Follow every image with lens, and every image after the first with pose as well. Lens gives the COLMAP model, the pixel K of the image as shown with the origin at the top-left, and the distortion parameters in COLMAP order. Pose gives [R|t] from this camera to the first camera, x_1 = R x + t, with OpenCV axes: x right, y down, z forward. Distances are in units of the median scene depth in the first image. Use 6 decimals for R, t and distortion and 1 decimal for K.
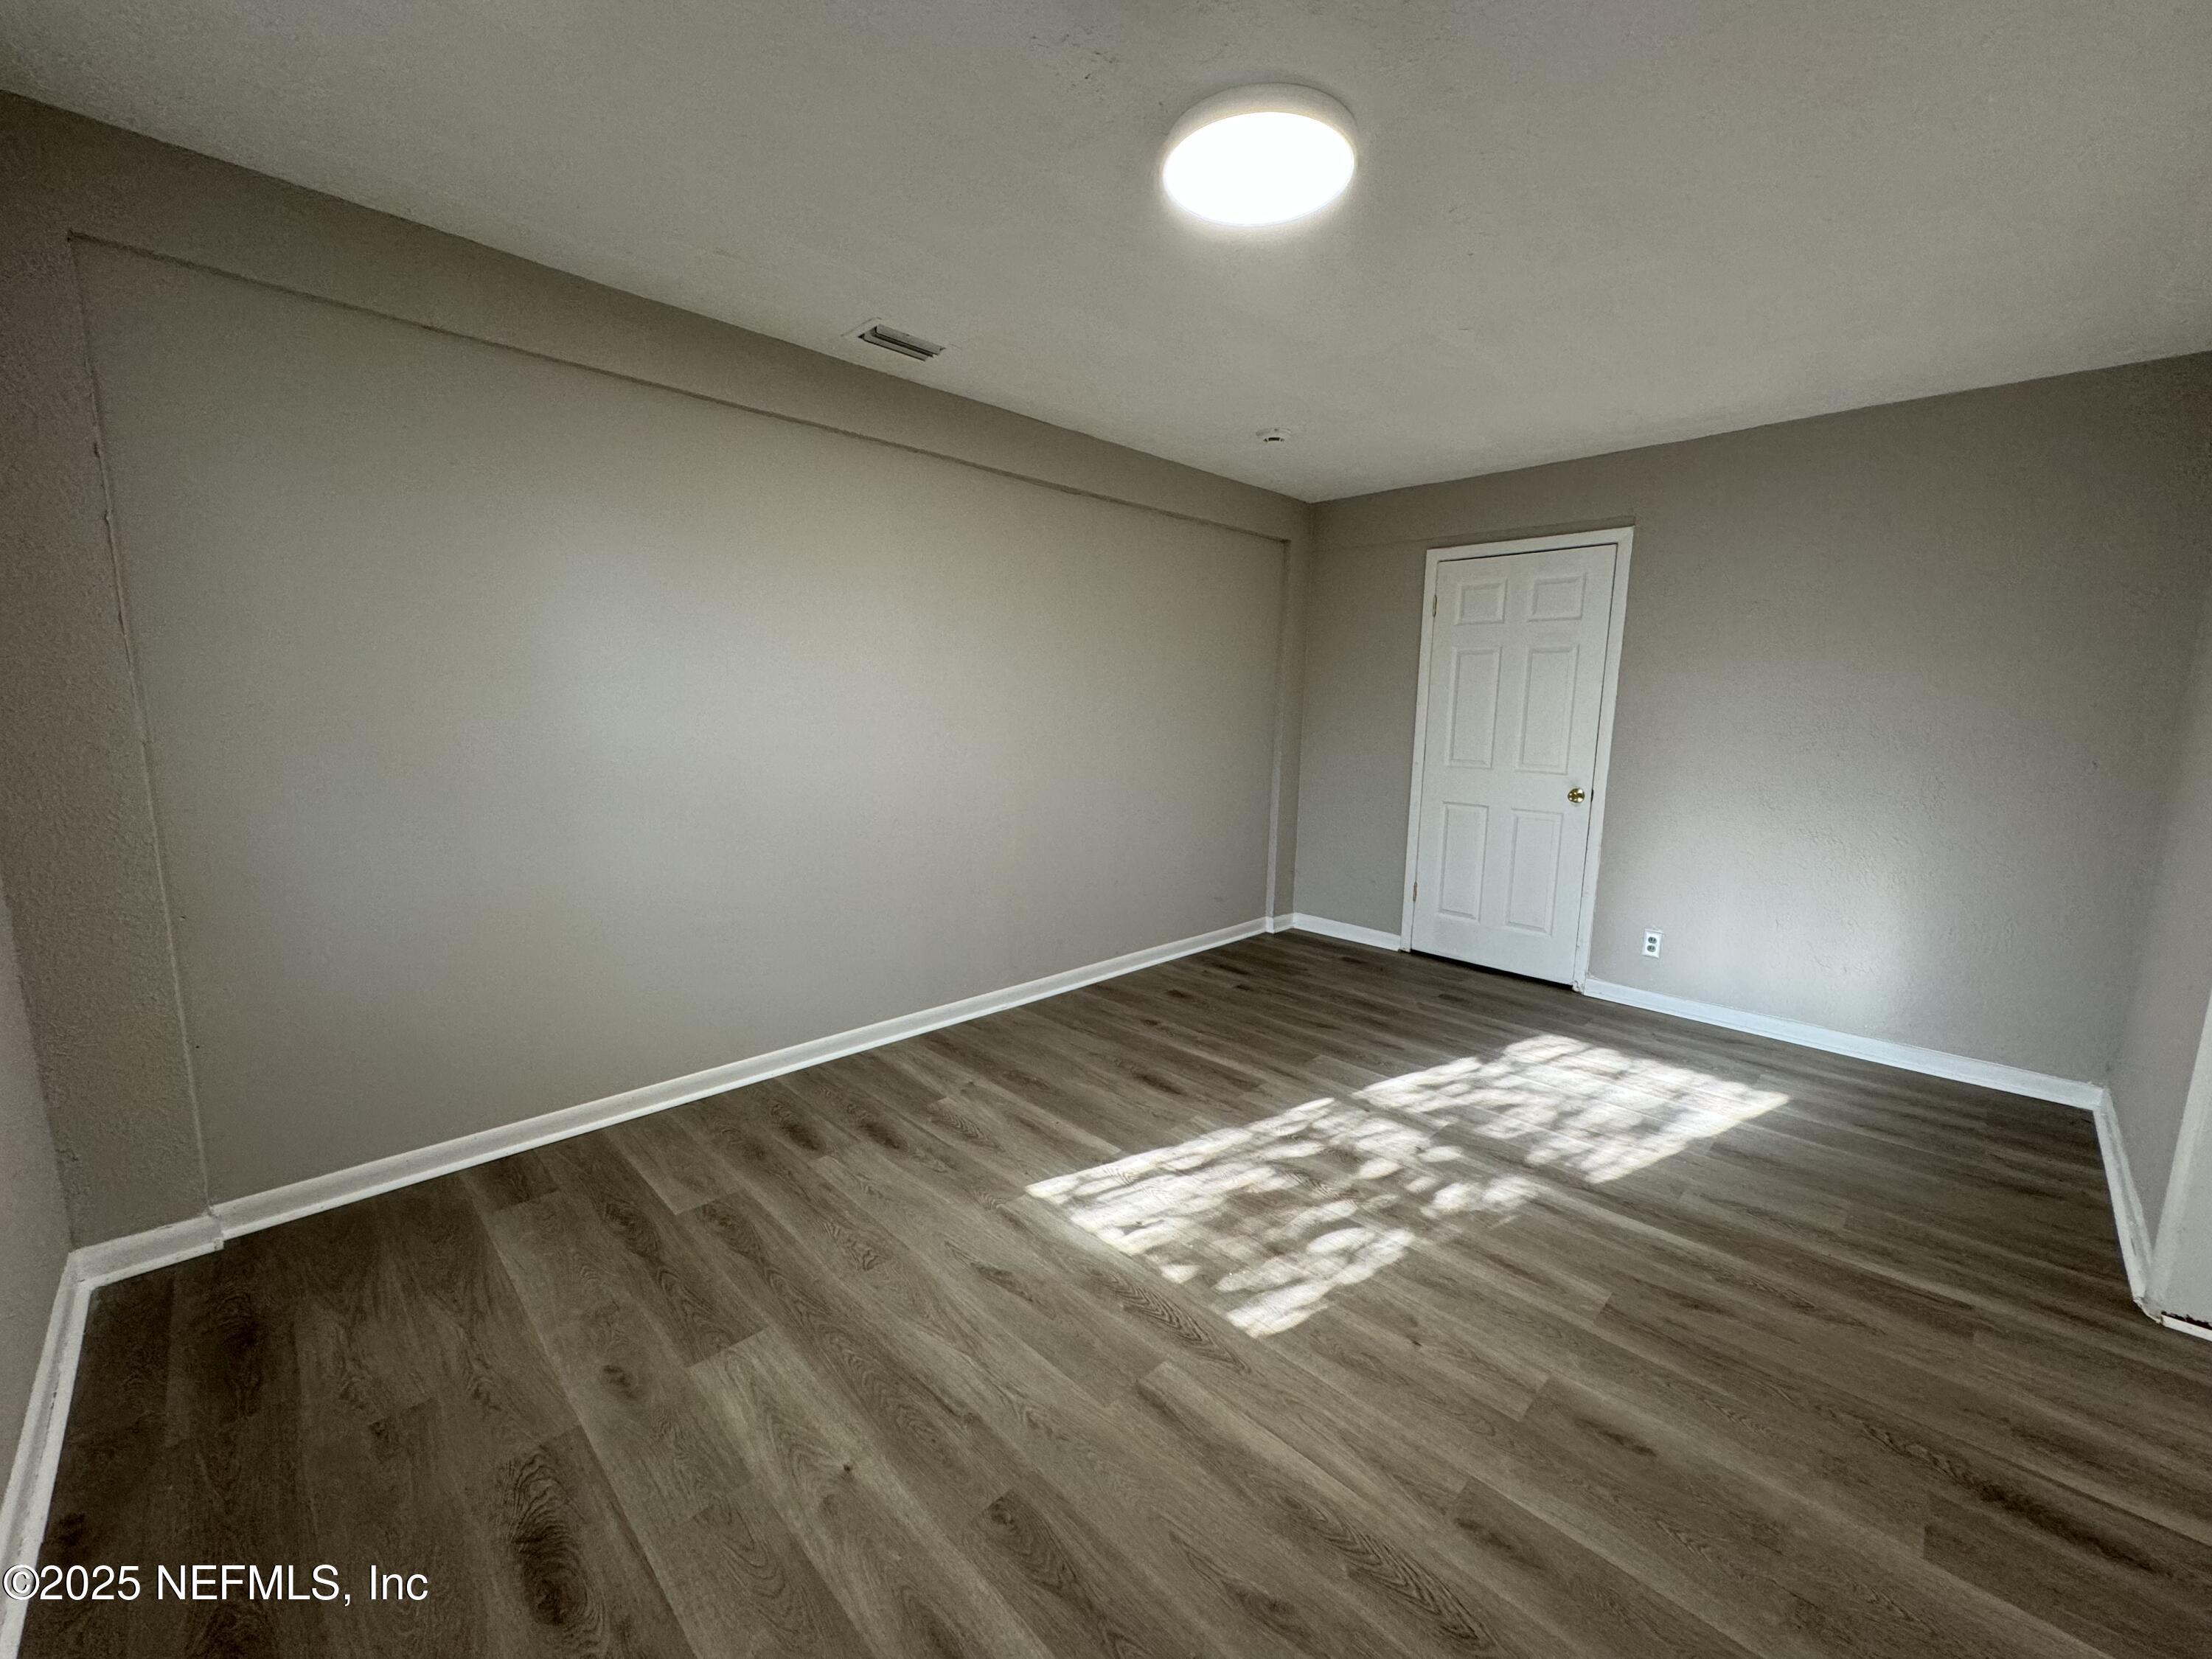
lens RADIAL K [[877.4, 0, 1105.1], [0, 877.4, 831.5], [0, 0, 1]] dist [-0.001360, 0.000525]
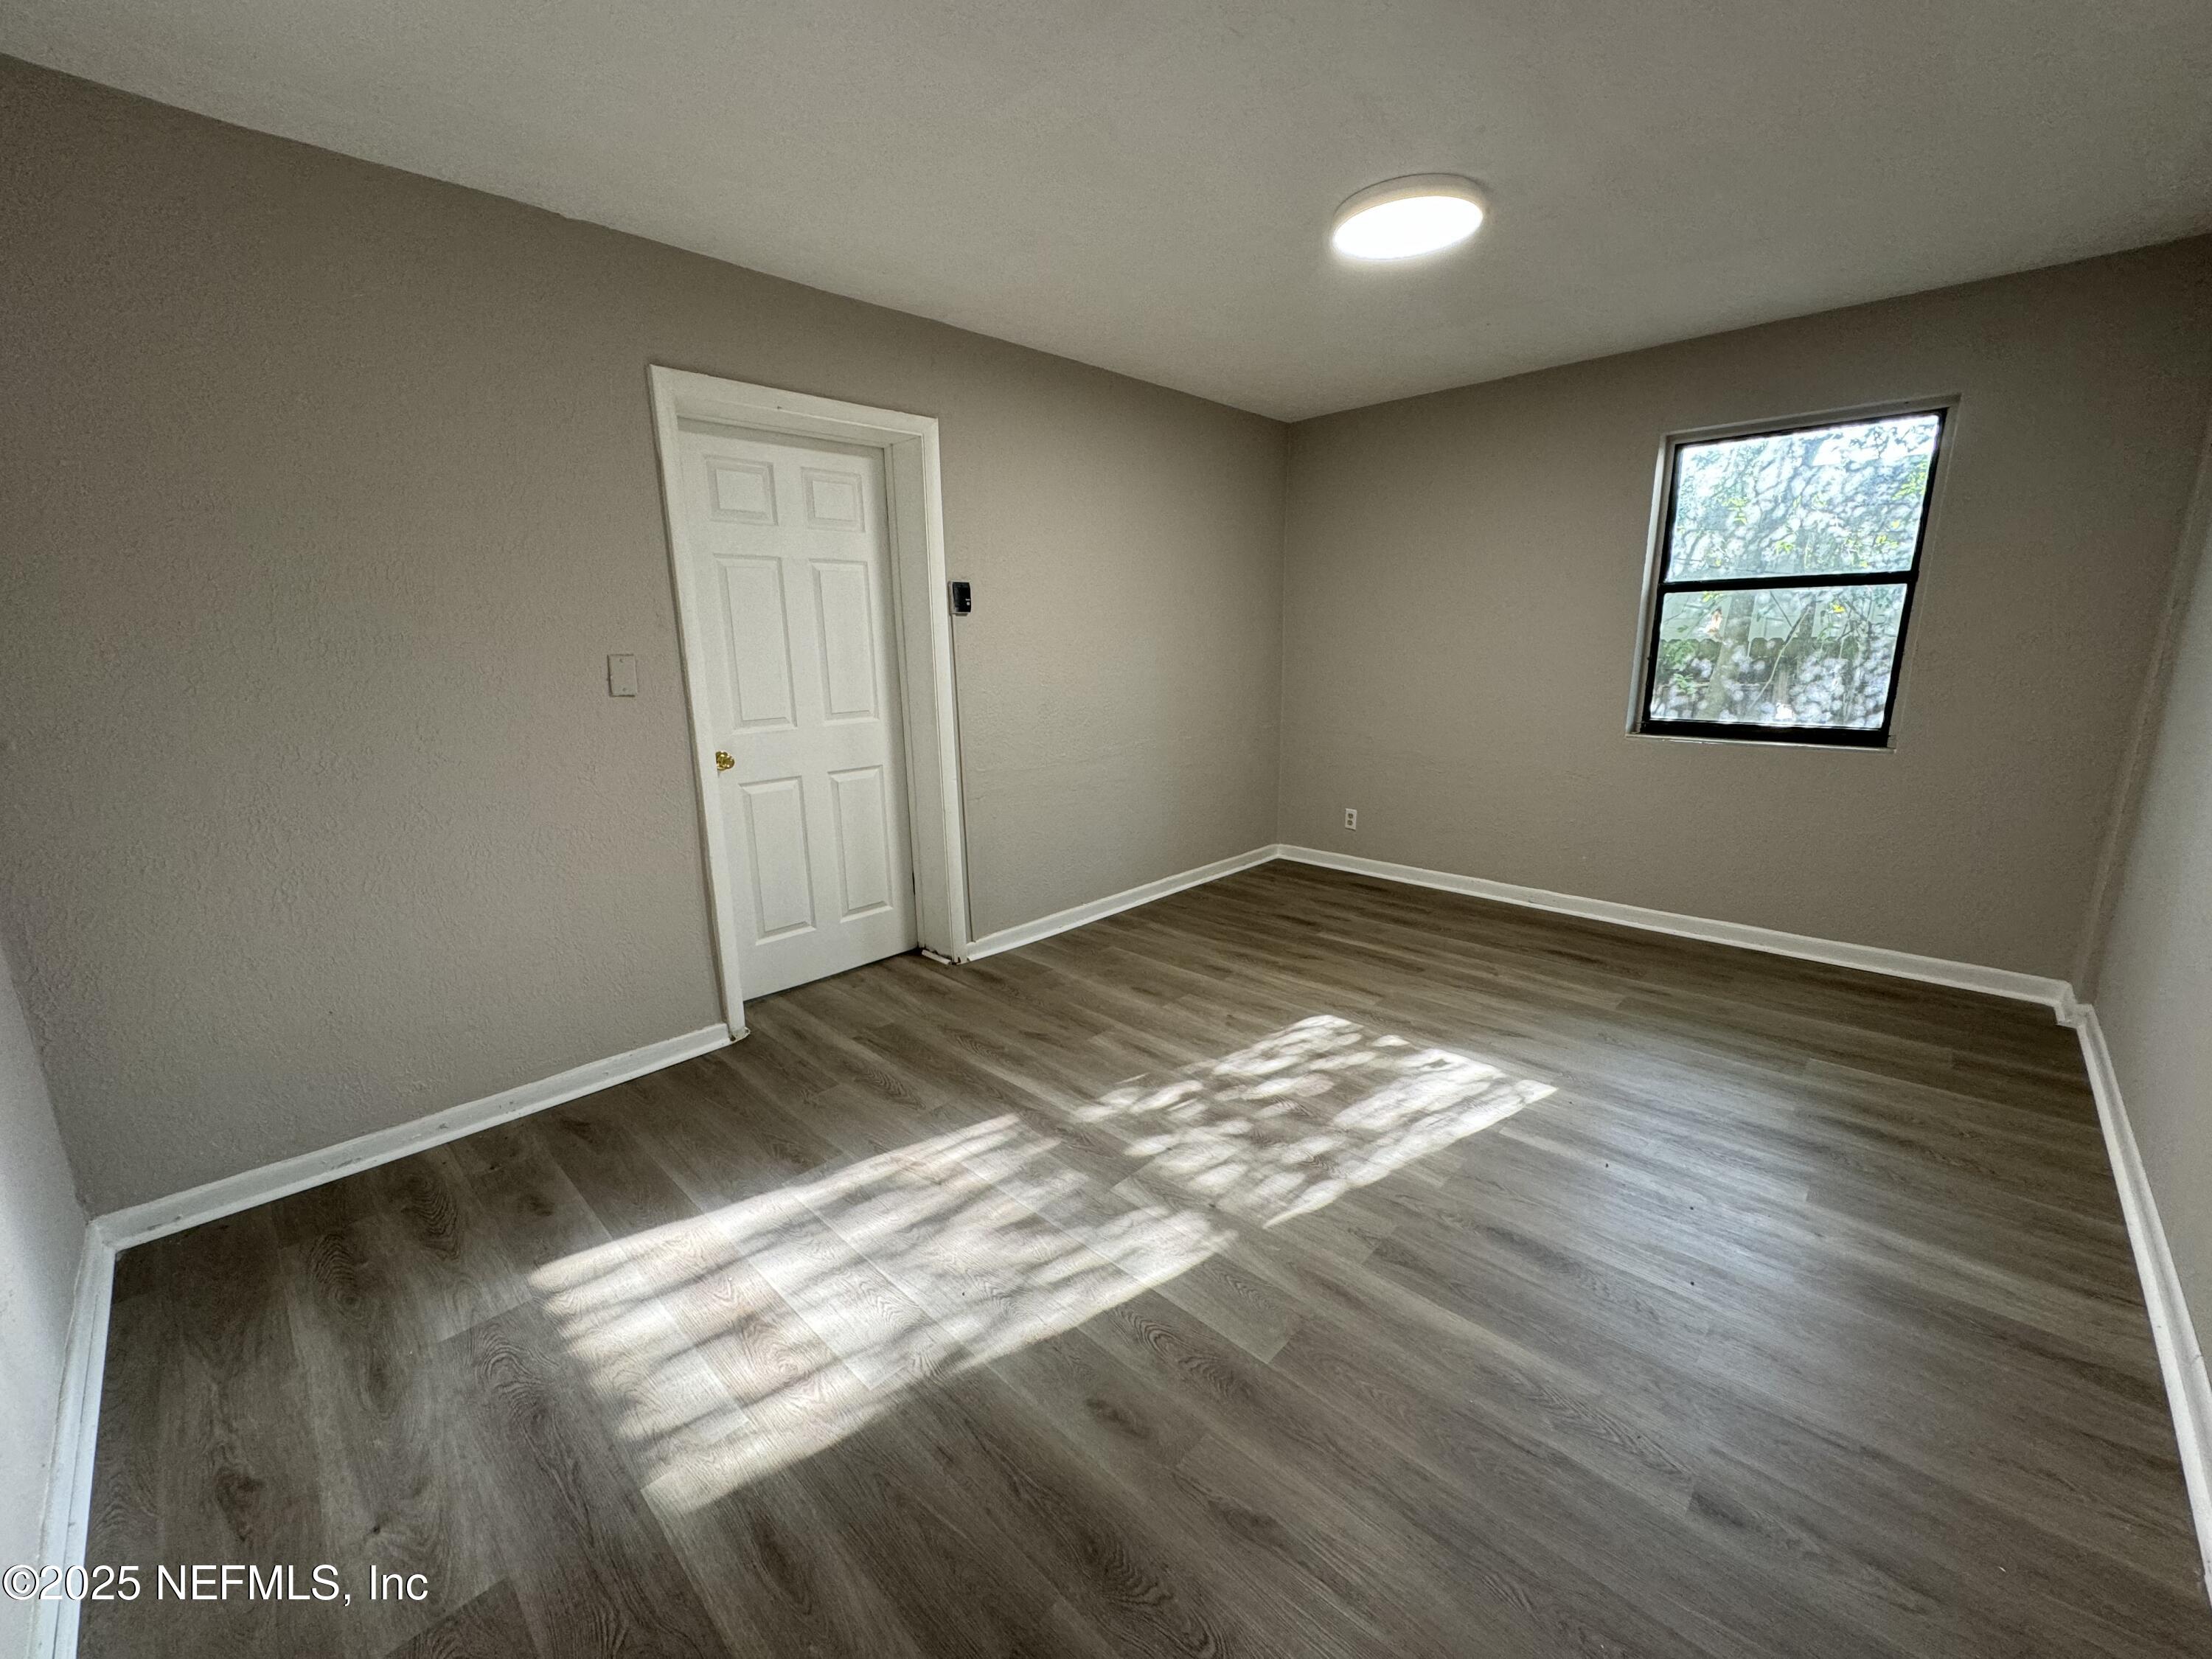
lens RADIAL K [[877.4, 0, 1105.1], [0, 877.4, 831.5], [0, 0, 1]] dist [-0.001360, 0.000525]
pose [[-0.999735, 0.002632, -0.022848, 0.448780], [-0.005860, 0.931490, 0.363719, -0.254900], [0.022240, 0.363757, -0.931229, 1.723882]]
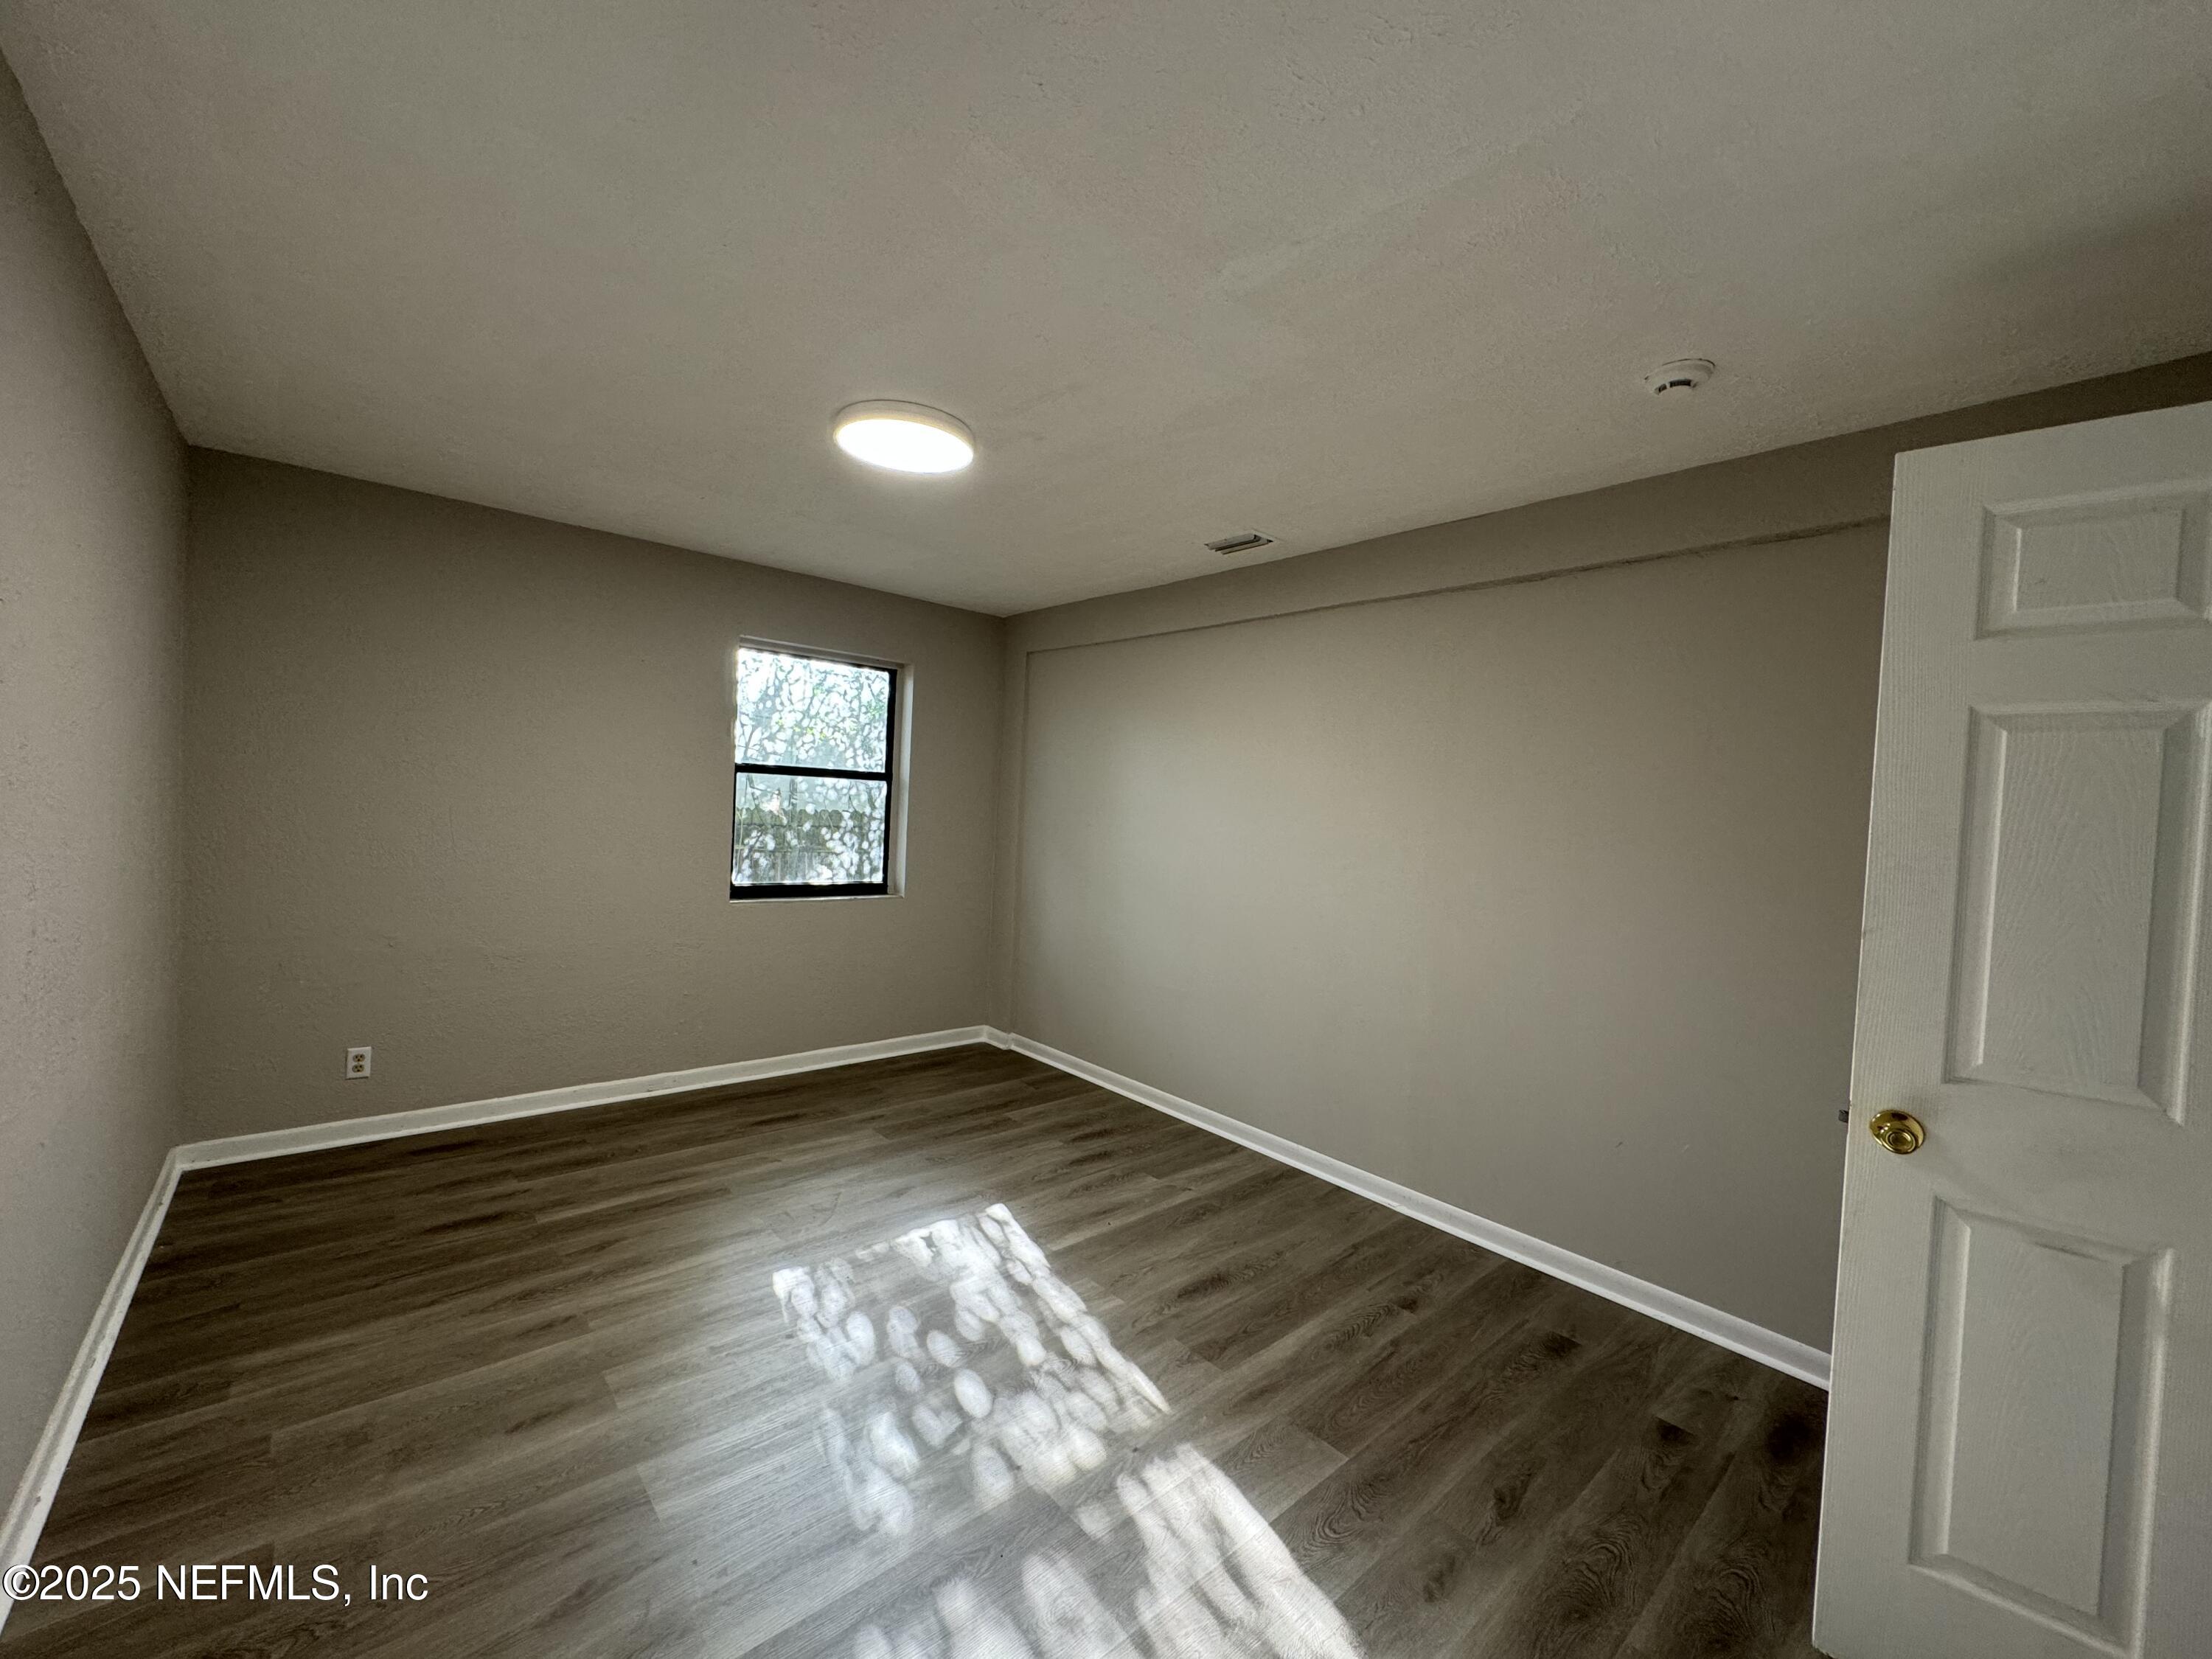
lens RADIAL K [[872.5, 0, 1106.0], [0, 872.5, 829.5], [0, 0, 1]] dist [0.000660, 0.000358]
pose [[-0.062060, 0.001971, -0.998070, 1.054012], [-0.200098, 0.979670, 0.014377, -0.155523], [0.977808, 0.200605, -0.060404, 1.024304]]
